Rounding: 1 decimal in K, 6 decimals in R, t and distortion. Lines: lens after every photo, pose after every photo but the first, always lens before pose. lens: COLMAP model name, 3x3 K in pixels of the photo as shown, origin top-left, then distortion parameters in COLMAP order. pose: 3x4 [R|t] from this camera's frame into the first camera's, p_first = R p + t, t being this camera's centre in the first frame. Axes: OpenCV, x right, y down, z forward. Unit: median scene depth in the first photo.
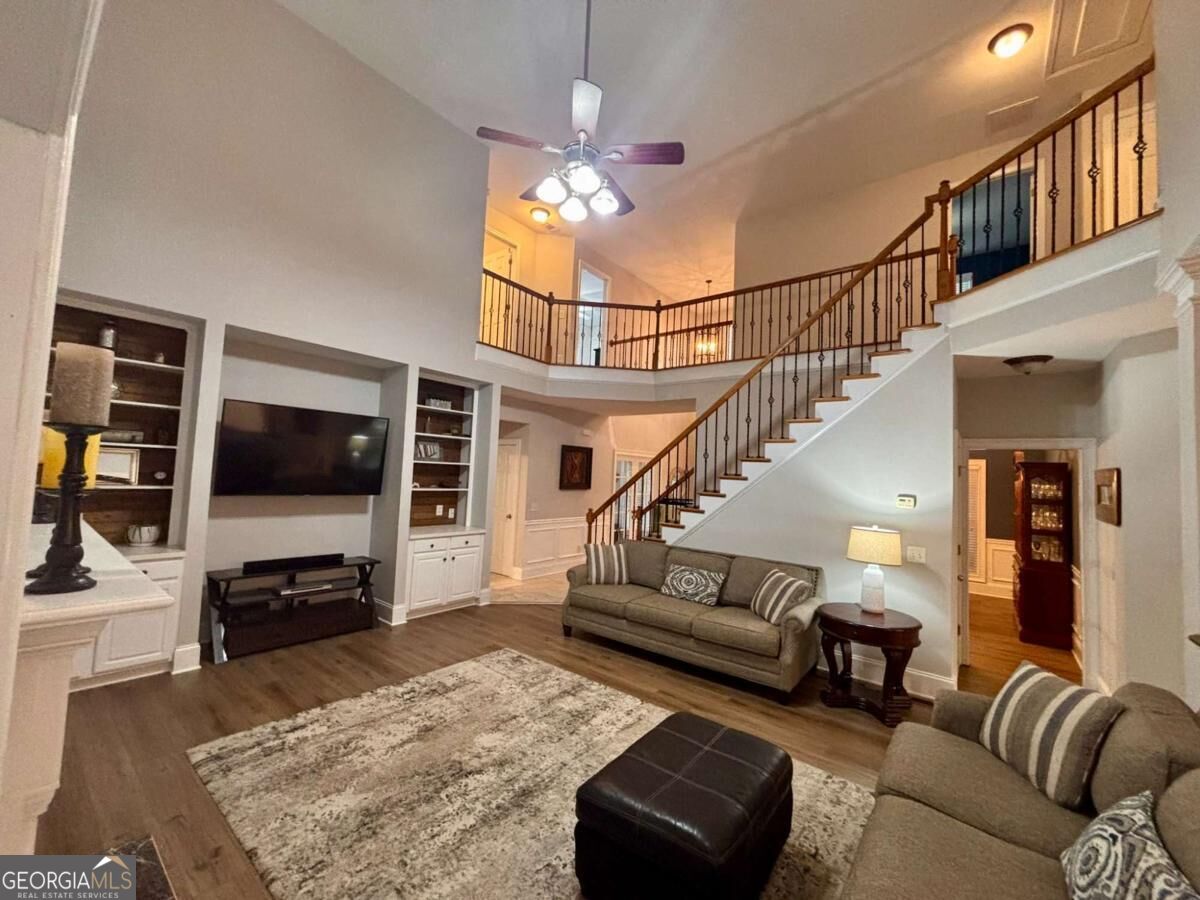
lens RADIAL K [[481.3, 0, 600.0], [0, 481.3, 450.0], [0, 0, 1]] dist [0.001453, 0.000119]
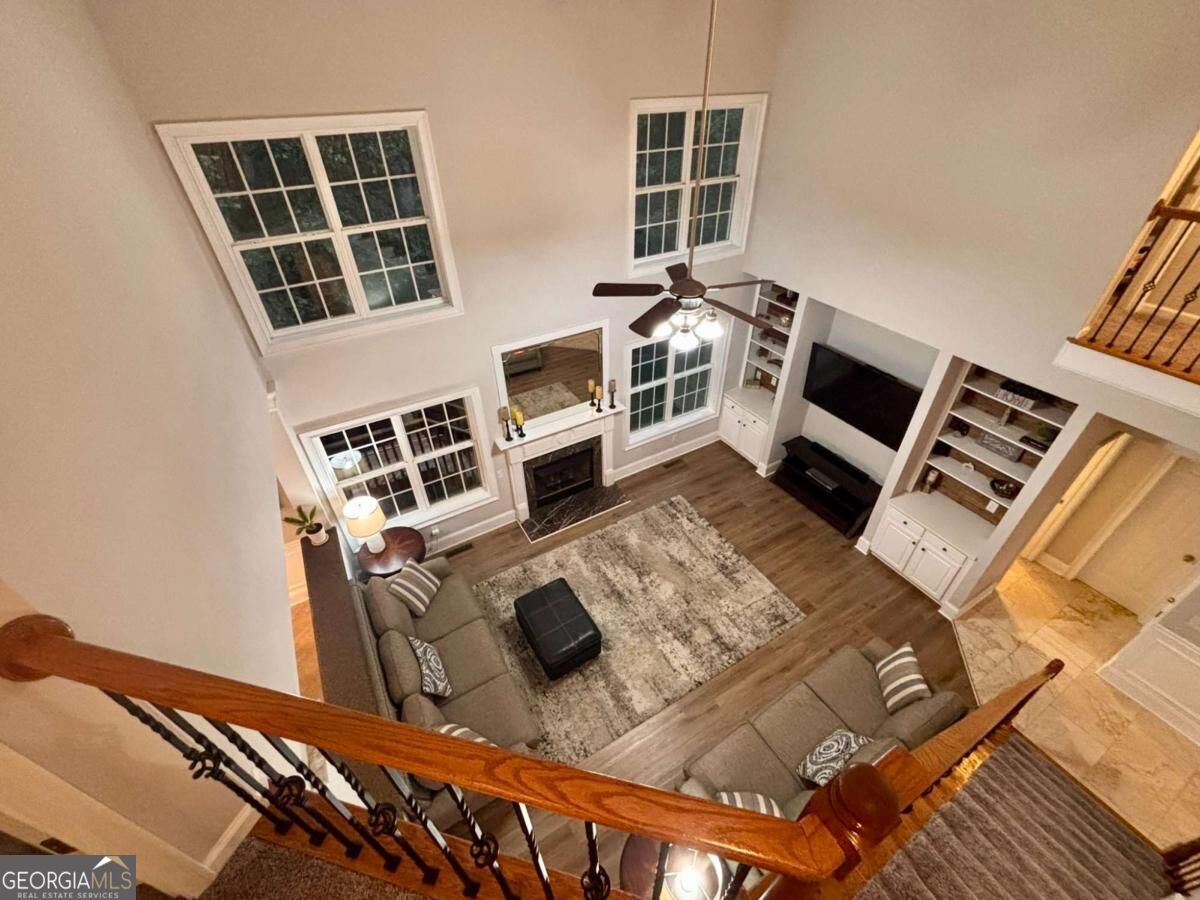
lens RADIAL K [[495.9, 0, 600.0], [0, 495.9, 450.0], [0, 0, 1]] dist [-0.012024, -0.000083]
pose [[-0.361390, 0.534937, -0.763701, 0.822604], [0.043120, 0.827769, 0.559409, -0.741717], [0.931417, 0.169234, -0.322214, 0.981453]]
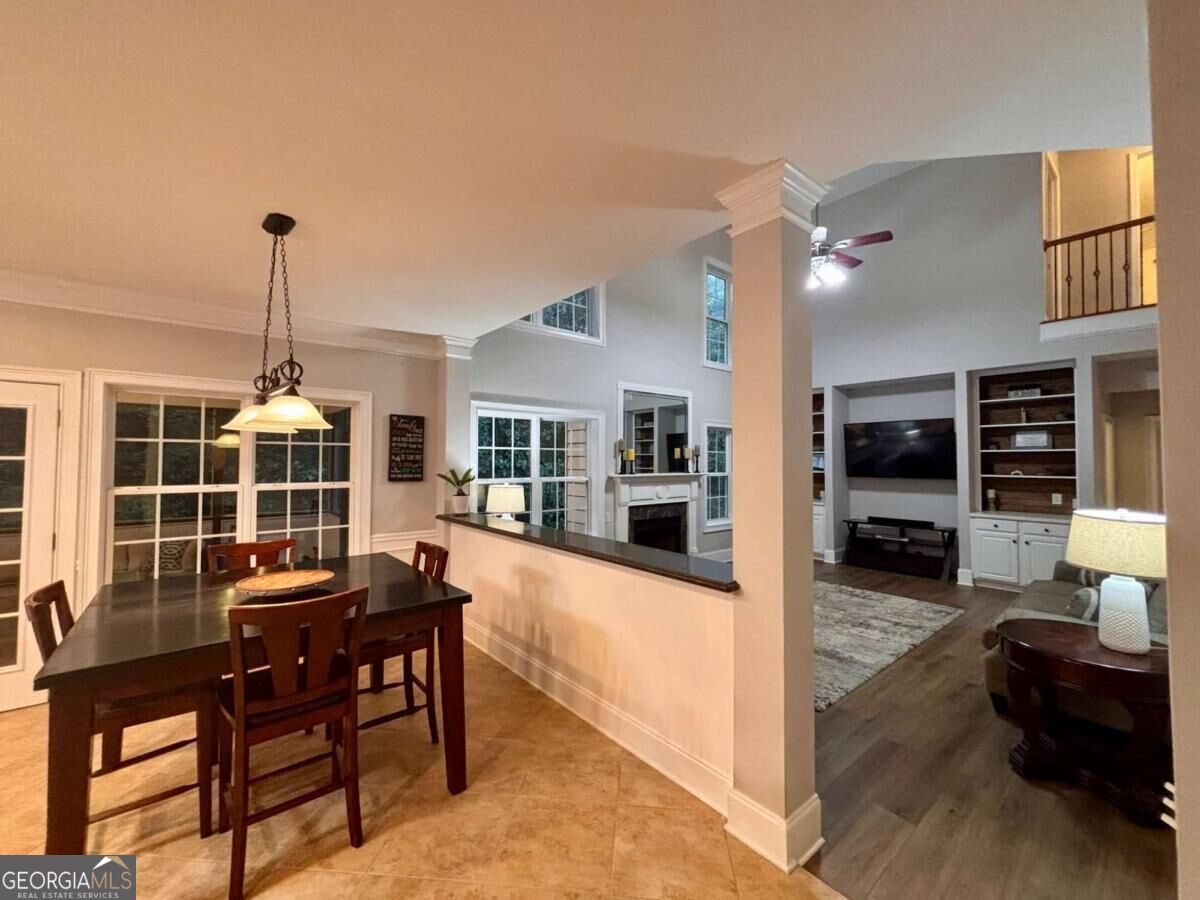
lens RADIAL K [[481.3, 0, 600.0], [0, 481.3, 450.0], [0, 0, 1]] dist [0.001453, 0.000119]
pose [[-0.203524, -0.064094, -0.976970, 1.282735], [0.036458, 0.996667, -0.072981, 0.100786], [0.978391, -0.050472, -0.200509, 0.471330]]
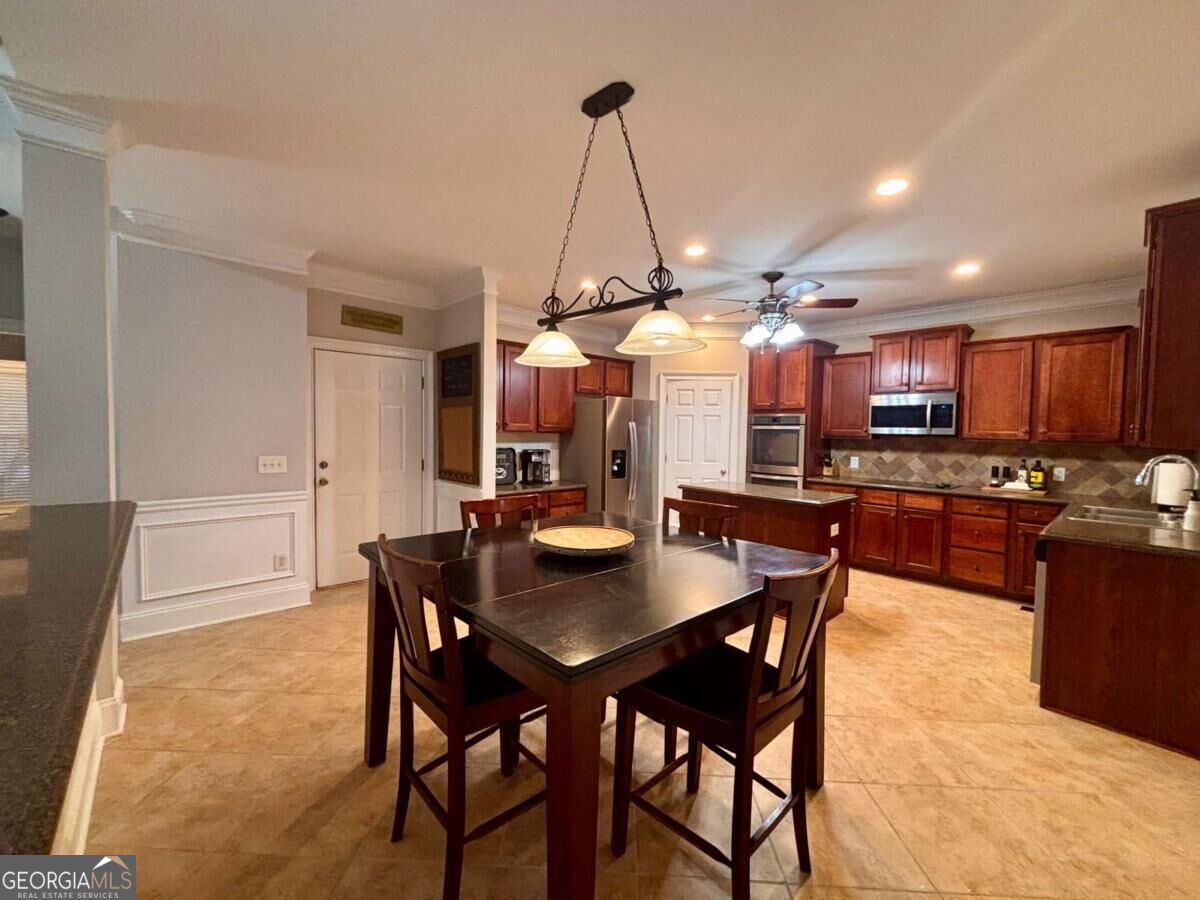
lens RADIAL K [[481.3, 0, 600.0], [0, 481.3, 450.0], [0, 0, 1]] dist [0.001453, 0.000119]
pose [[0.157308, -0.080872, 0.984233, 0.277332], [-0.060290, 0.993996, 0.091310, 0.067463], [-0.985707, -0.073703, 0.151488, -0.128515]]
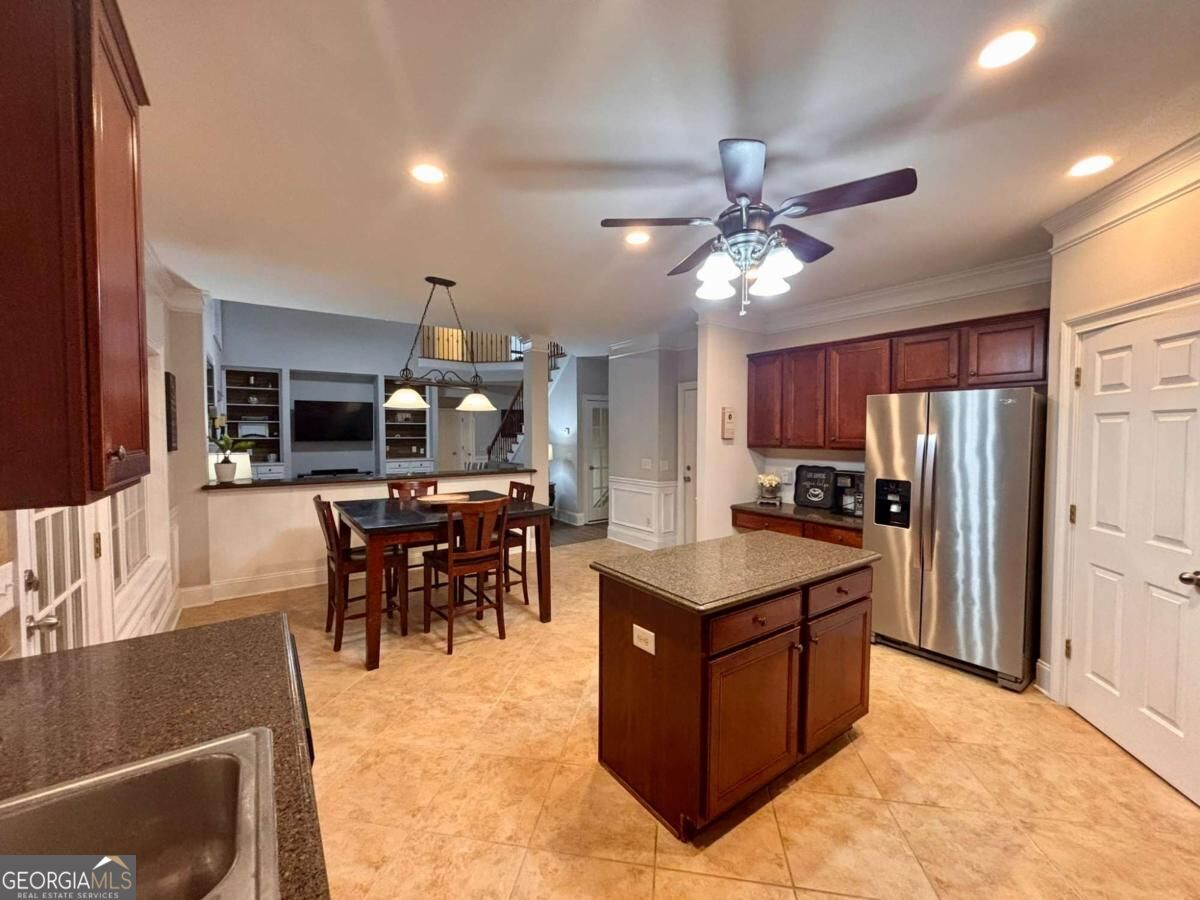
lens RADIAL K [[481.3, 0, 600.0], [0, 481.3, 450.0], [0, 0, 1]] dist [0.001453, 0.000119]
pose [[0.960944, -0.032482, -0.274831, 1.371143], [0.055049, 0.995678, 0.074801, 0.044814], [0.271214, -0.087009, 0.958578, -0.928094]]
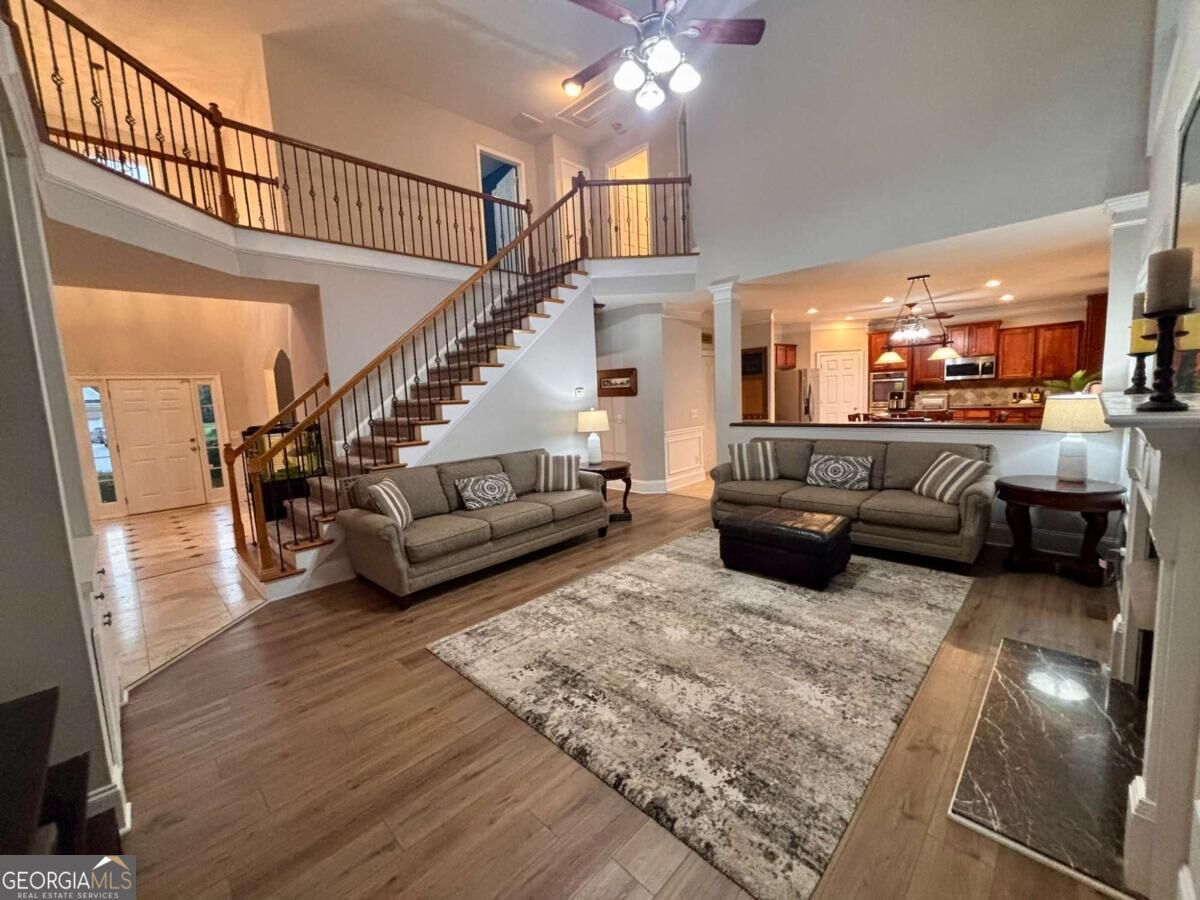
lens RADIAL K [[477.8, 0, 600.0], [0, 477.8, 450.0], [0, 0, 1]] dist [0.000835, 0.000125]
pose [[0.107653, -0.168128, 0.979869, -0.892628], [0.002460, 0.985639, 0.168848, 0.036202], [-0.994185, -0.015766, 0.106521, 0.802295]]
